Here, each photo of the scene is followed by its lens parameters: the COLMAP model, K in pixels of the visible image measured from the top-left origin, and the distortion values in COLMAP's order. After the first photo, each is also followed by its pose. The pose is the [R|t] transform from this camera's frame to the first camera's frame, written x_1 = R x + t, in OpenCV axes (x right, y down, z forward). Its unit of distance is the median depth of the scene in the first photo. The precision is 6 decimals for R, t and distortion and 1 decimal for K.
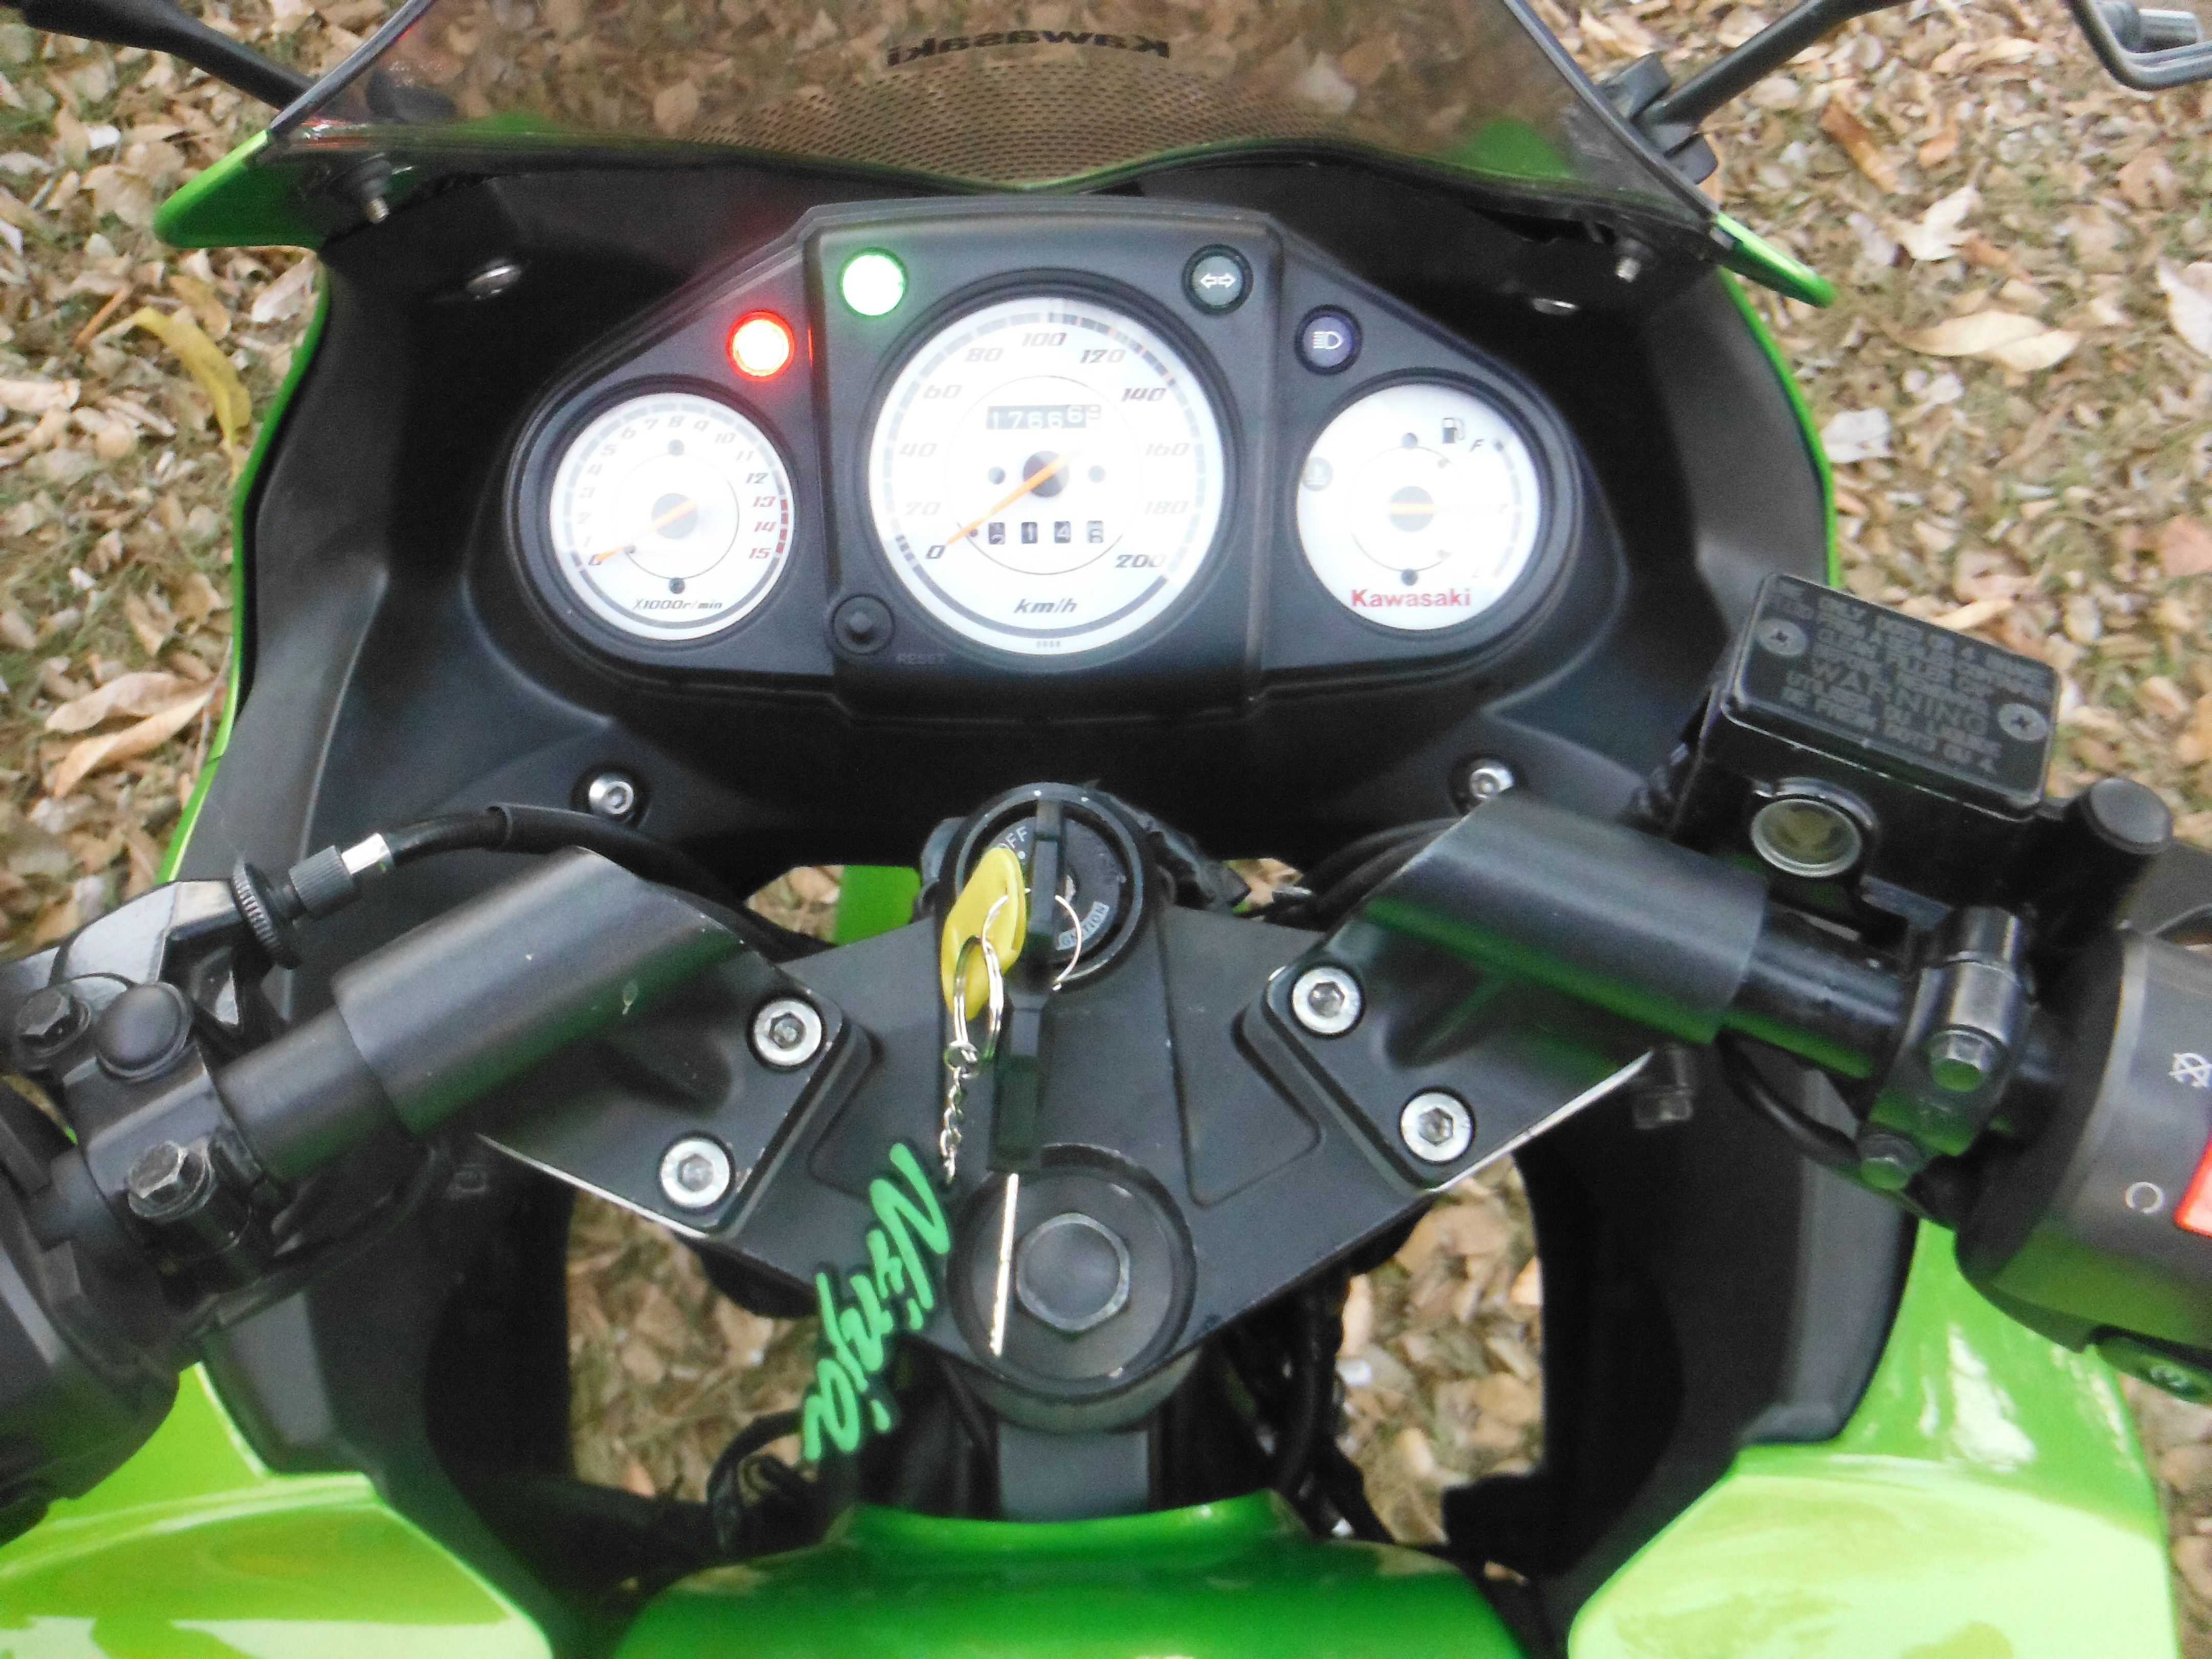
lens RADIAL K [[2535.2, 0, 1093.1], [0, 2535.2, 831.3], [0, 0, 1]] dist [-0.014633, 0.000000]
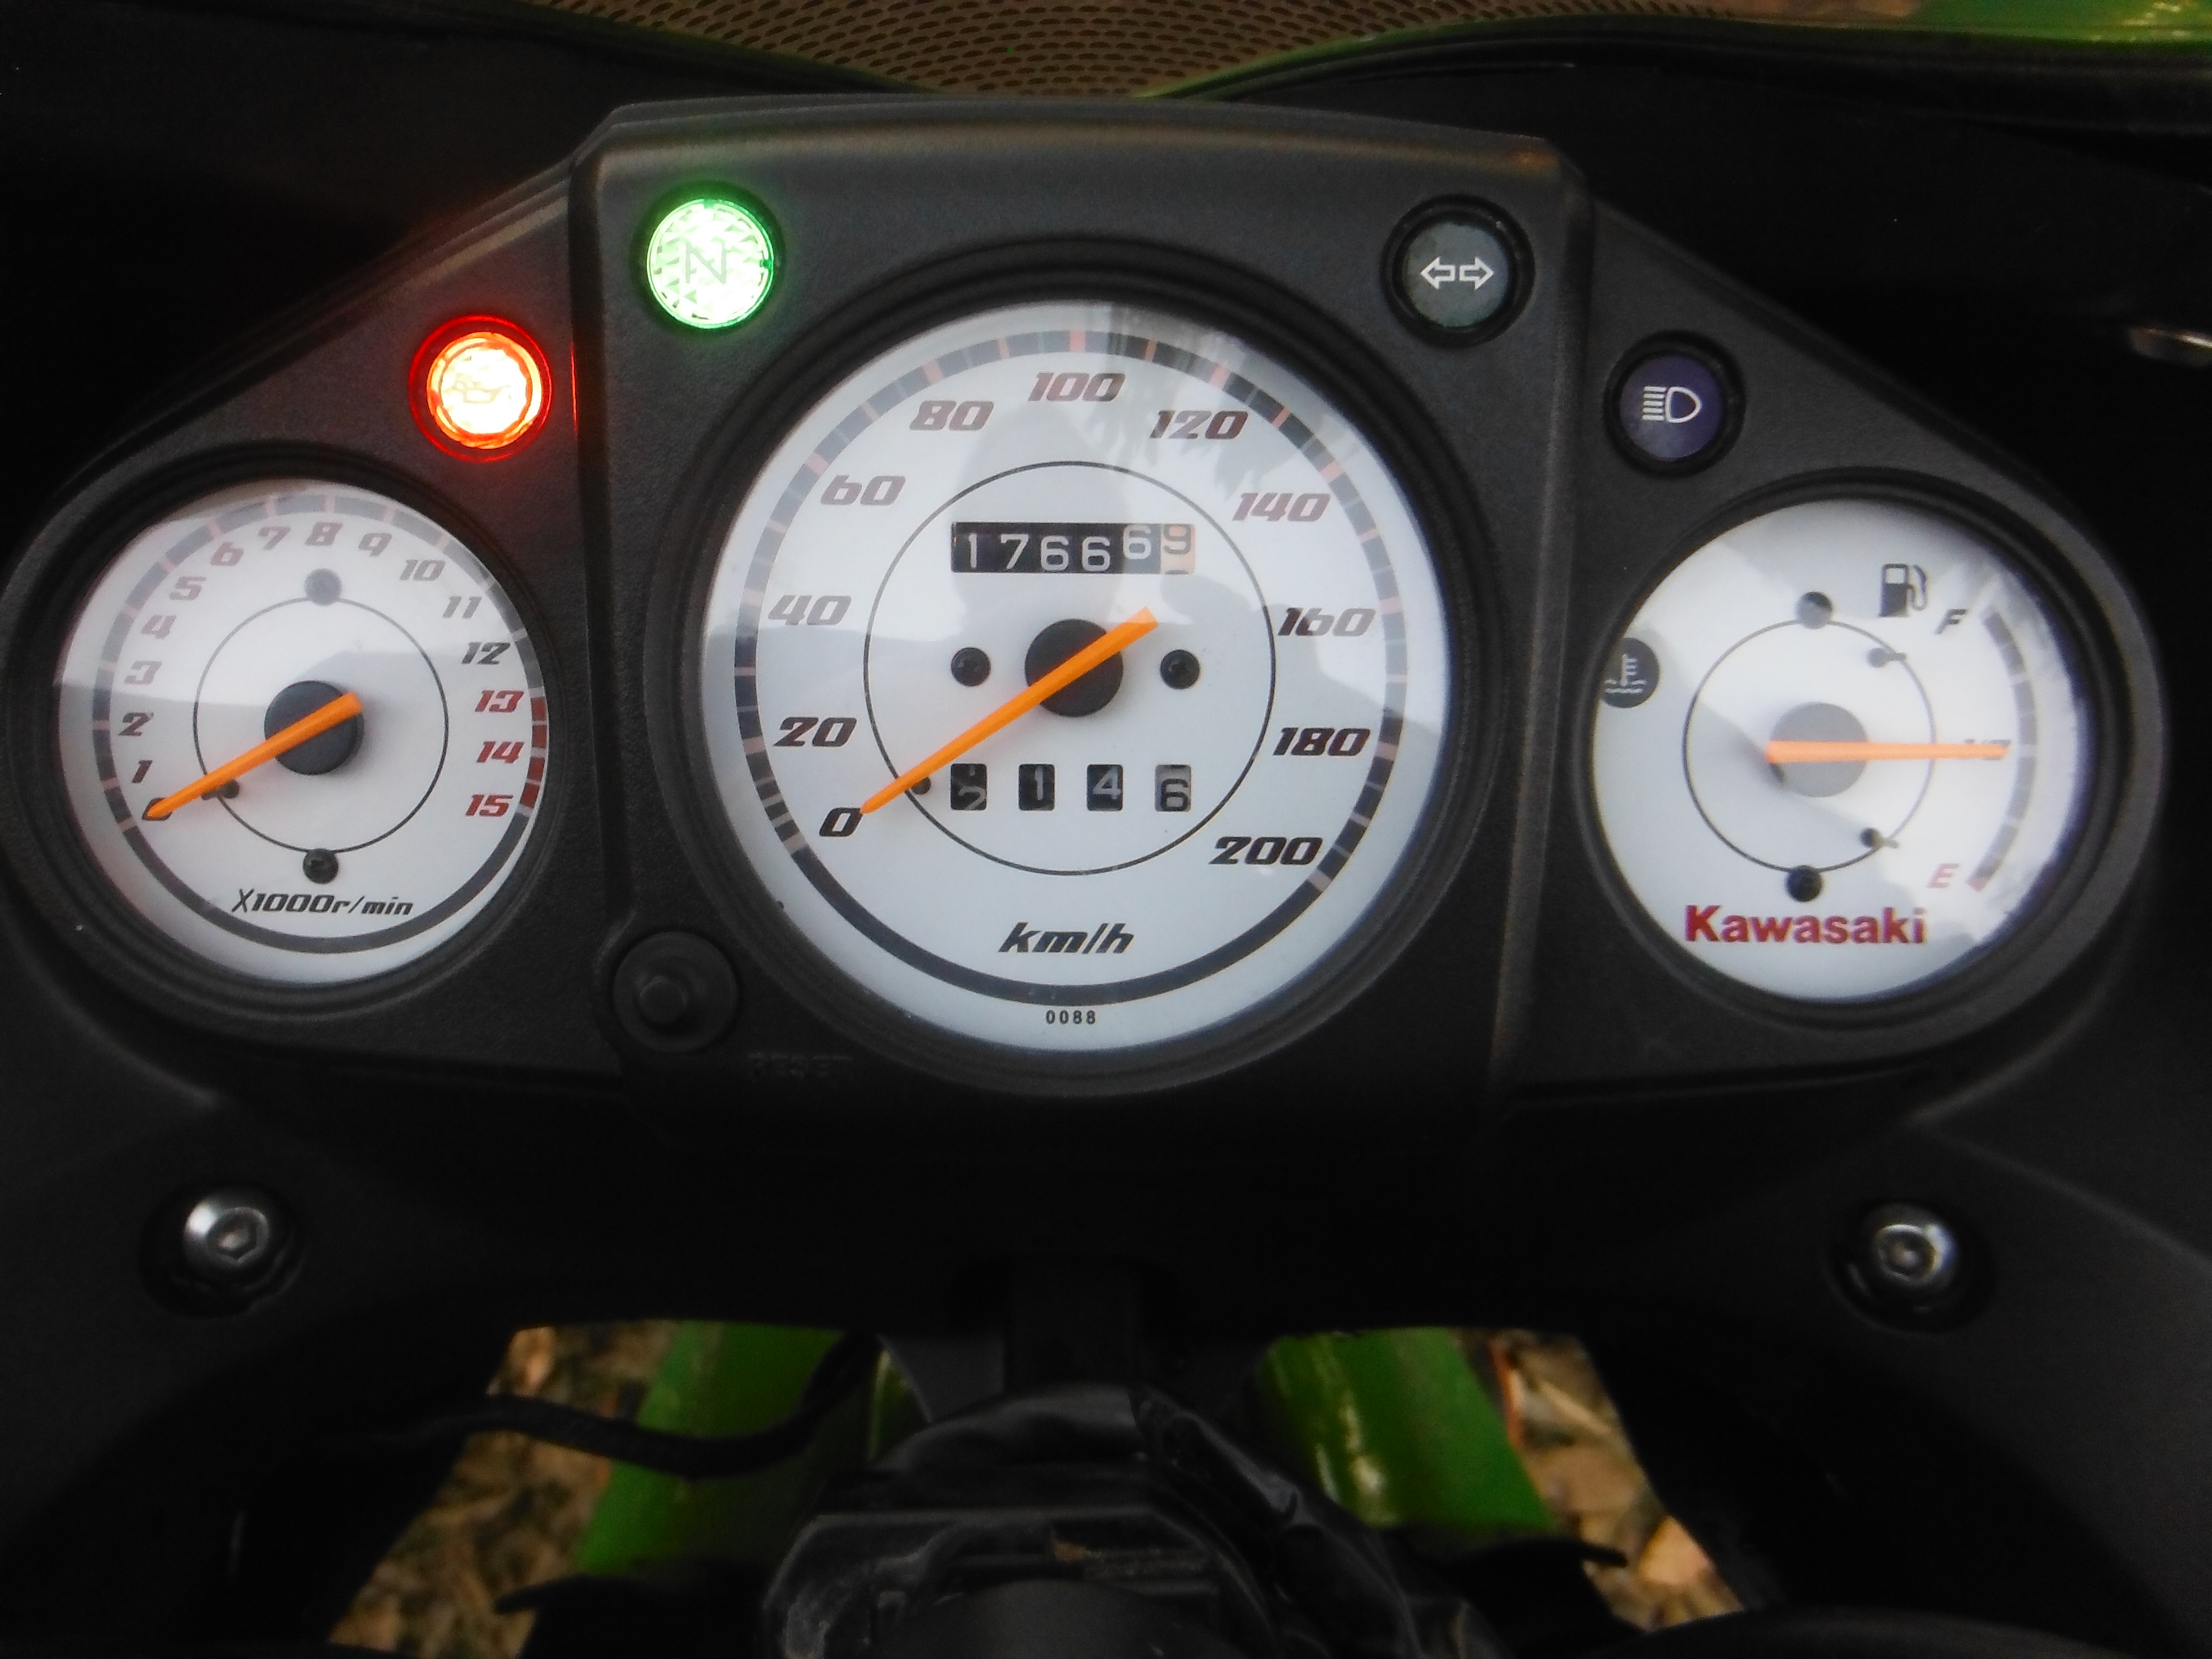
lens RADIAL K [[2535.2, 0, 1119.8], [0, 2535.2, 827.2], [0, 0, 1]] dist [-0.014633, 0.000000]
pose [[0.999699, 0.024431, 0.002247, -0.010232], [-0.024434, 0.999701, 0.001185, -0.110939], [-0.002218, -0.001239, 0.999997, 0.516947]]
